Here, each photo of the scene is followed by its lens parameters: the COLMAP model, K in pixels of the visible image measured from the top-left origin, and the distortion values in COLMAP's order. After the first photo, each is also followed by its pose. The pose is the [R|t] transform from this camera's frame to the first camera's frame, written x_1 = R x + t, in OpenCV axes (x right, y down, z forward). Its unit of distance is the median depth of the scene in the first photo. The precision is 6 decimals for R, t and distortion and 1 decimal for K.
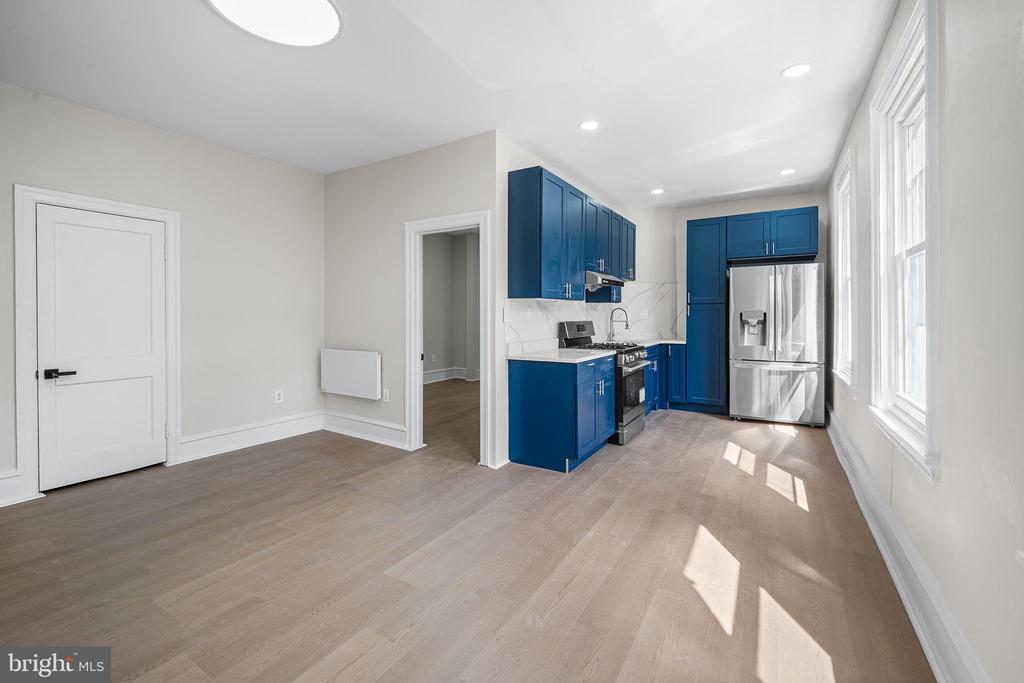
lens RADIAL K [[430.2, 0, 513.5], [0, 430.2, 314.4], [0, 0, 1]] dist [-0.000731, -0.000497]
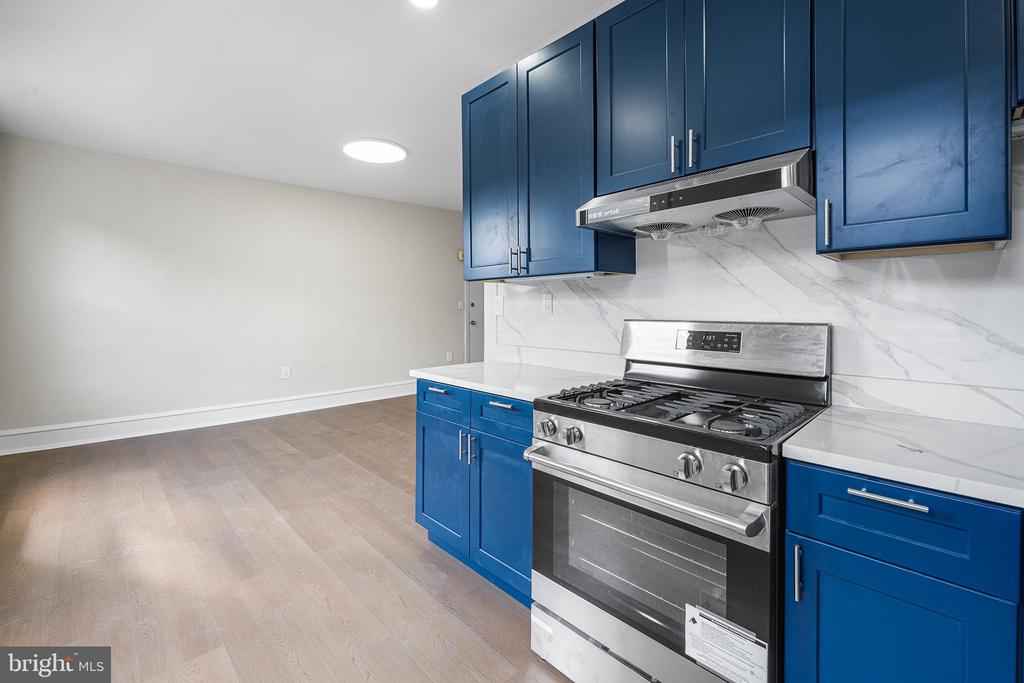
lens RADIAL K [[436.2, 0, 514.4], [0, 436.2, 306.9], [0, 0, 1]] dist [0.000260, -0.000489]
pose [[-0.245779, -0.001978, -0.969324, 0.541163], [-0.000426, 0.999998, -0.001933, 0.004200], [0.969326, -0.000062, -0.245780, 0.927187]]
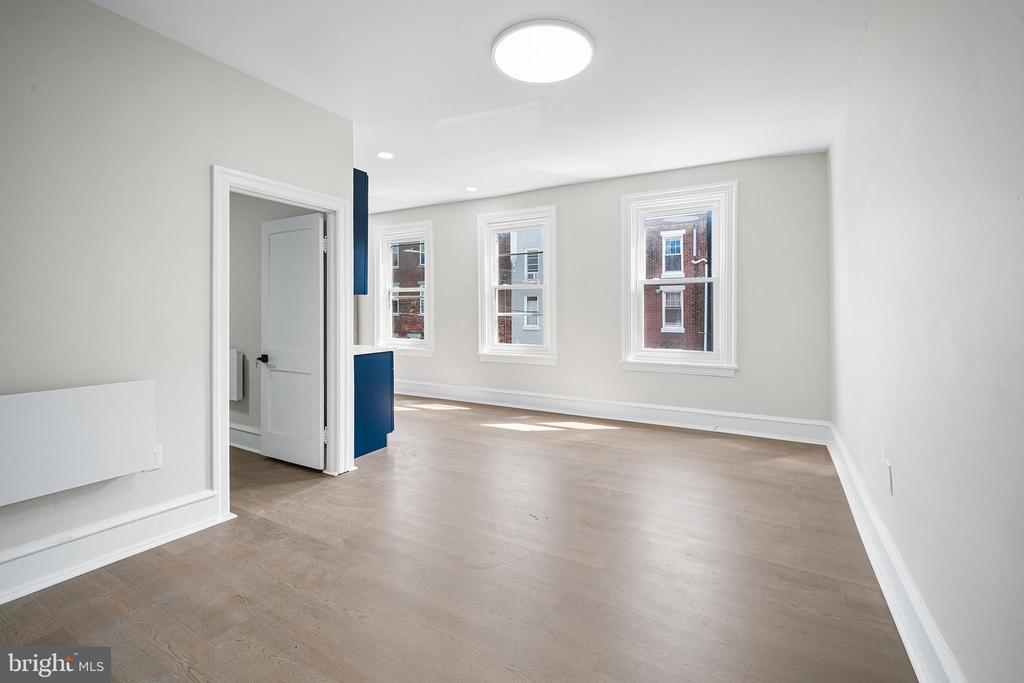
lens RADIAL K [[430.2, 0, 513.5], [0, 430.2, 314.4], [0, 0, 1]] dist [-0.000731, -0.000497]
pose [[-0.027170, -0.003684, 0.999624, -0.756845], [0.002883, 0.999989, 0.003764, 0.004451], [-0.999627, 0.002984, -0.027159, 0.491953]]
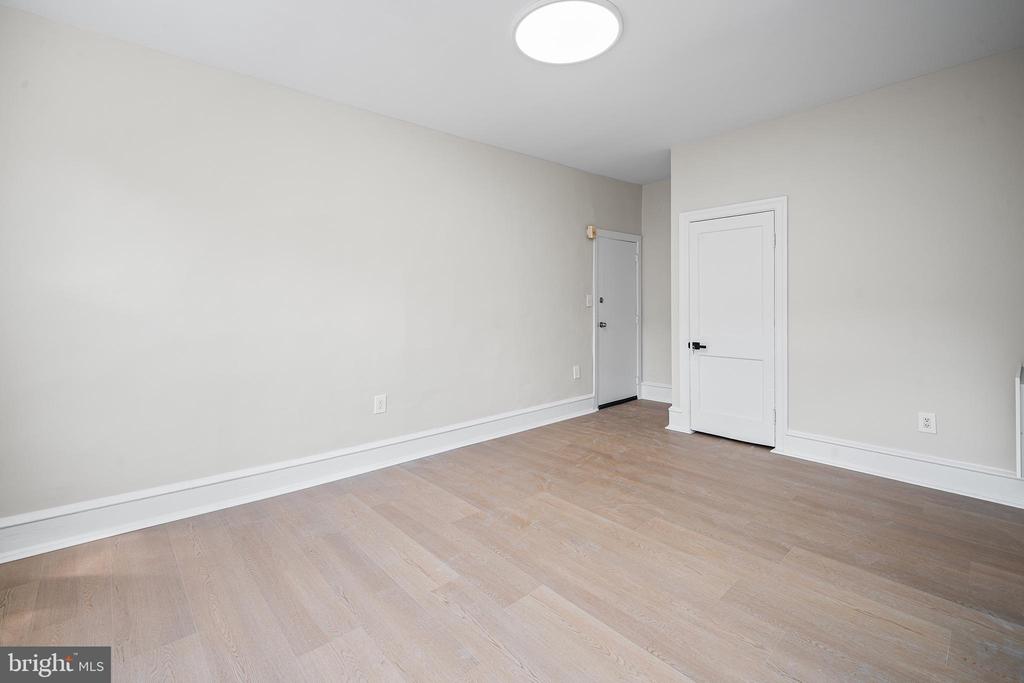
lens RADIAL K [[448.4, 0, 518.9], [0, 448.4, 294.1], [0, 0, 1]] dist [0.000045, -0.000138]
pose [[-0.271627, -0.020938, -0.962175, 0.276131], [0.004256, 0.999727, -0.022956, 0.003911], [0.962393, -0.010330, -0.271464, 0.530143]]
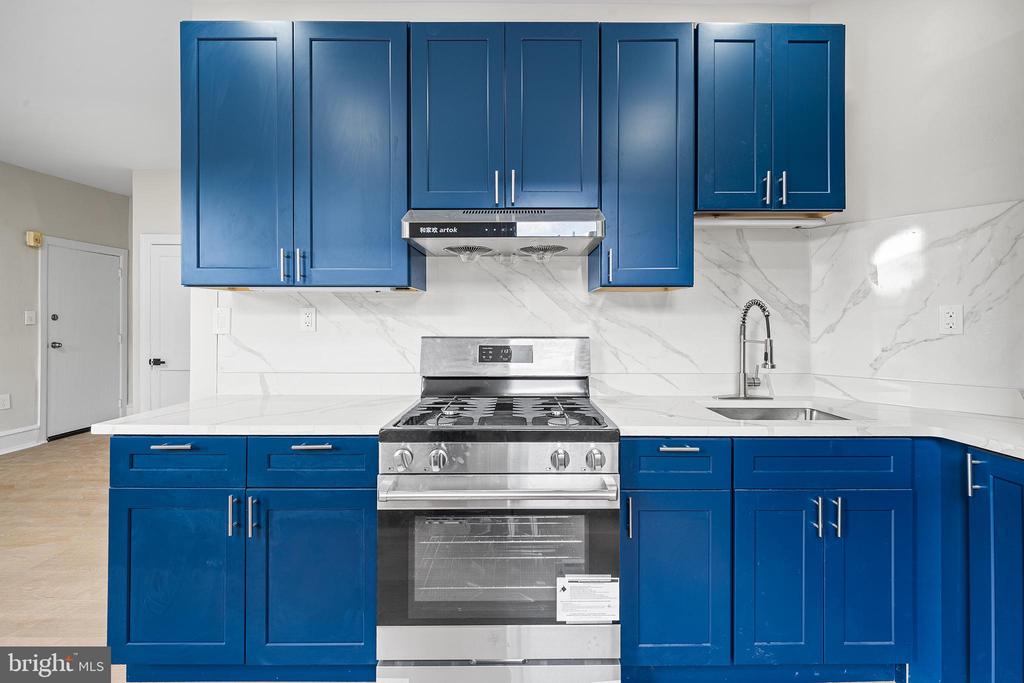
lens RADIAL K [[438.1, 0, 525.2], [0, 438.1, 317.8], [0, 0, 1]] dist [-0.000837, -0.000954]
pose [[0.534830, -0.007398, -0.844927, 0.514425], [-0.004394, 0.999924, -0.011537, 0.001890], [0.844948, 0.009883, 0.534756, 0.787222]]
